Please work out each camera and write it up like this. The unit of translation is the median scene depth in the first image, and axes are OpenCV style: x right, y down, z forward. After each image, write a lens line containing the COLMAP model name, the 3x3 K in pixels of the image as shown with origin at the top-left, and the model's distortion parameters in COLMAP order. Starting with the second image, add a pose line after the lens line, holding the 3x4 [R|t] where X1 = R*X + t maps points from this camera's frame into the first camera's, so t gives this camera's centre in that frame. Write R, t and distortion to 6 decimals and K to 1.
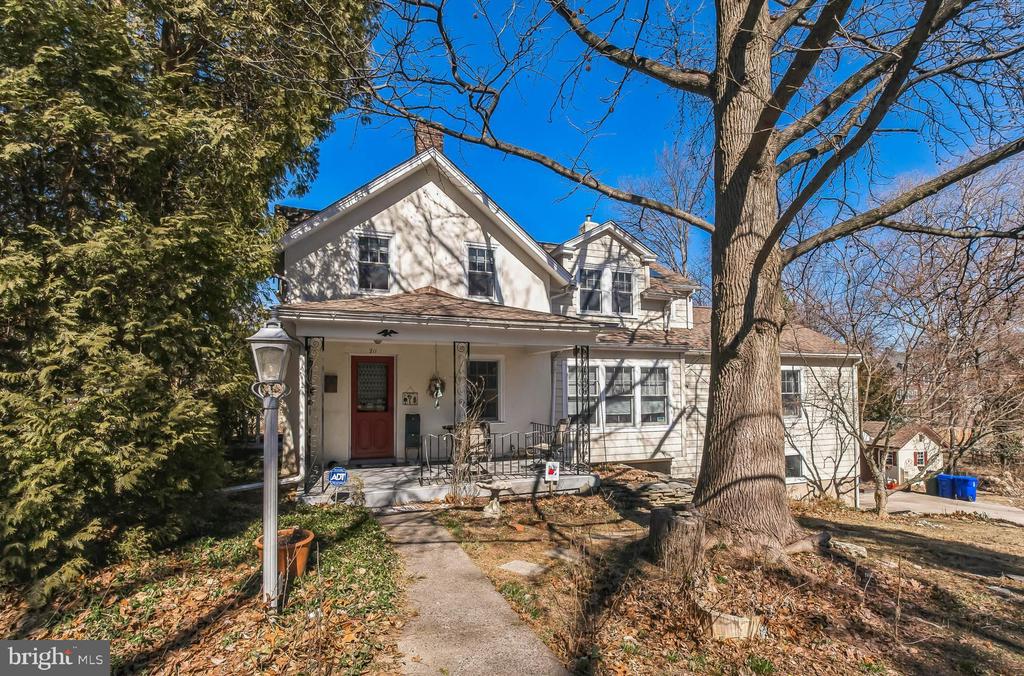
lens RADIAL K [[452.9, 0, 513.8], [0, 452.9, 393.1], [0, 0, 1]] dist [-0.001327, -0.000172]
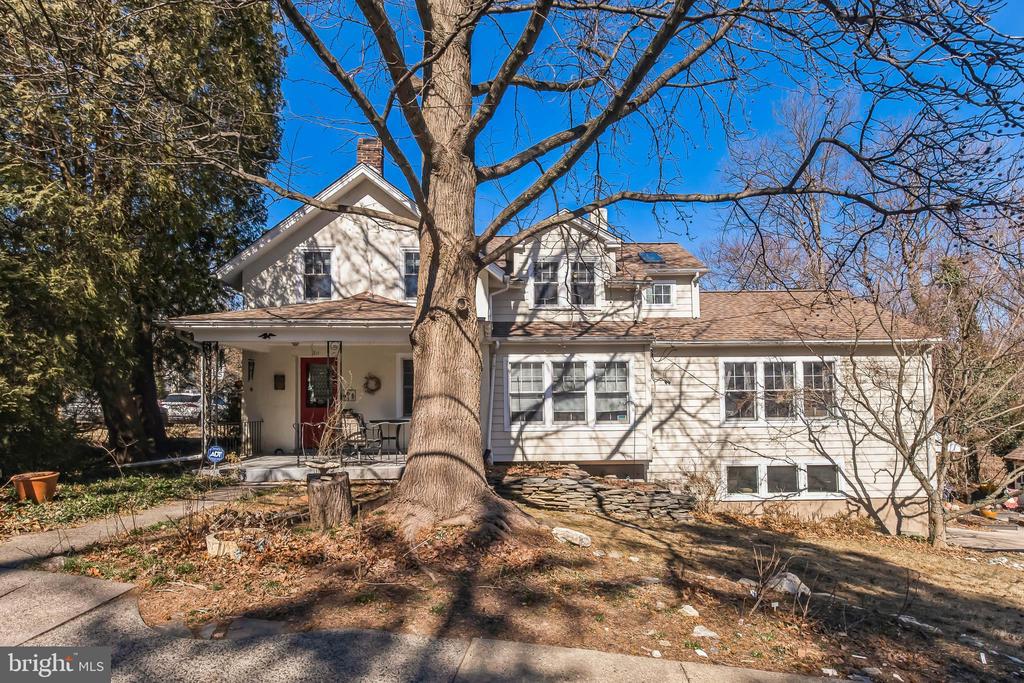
lens RADIAL K [[491.7, 0, 509.7], [0, 491.7, 400.1], [0, 0, 1]] dist [0.011377, -0.000030]
pose [[0.956500, -0.003878, -0.291707, 0.413787], [0.003594, 0.999992, -0.001509, 0.023231], [0.291711, 0.000395, 0.956506, -0.025790]]
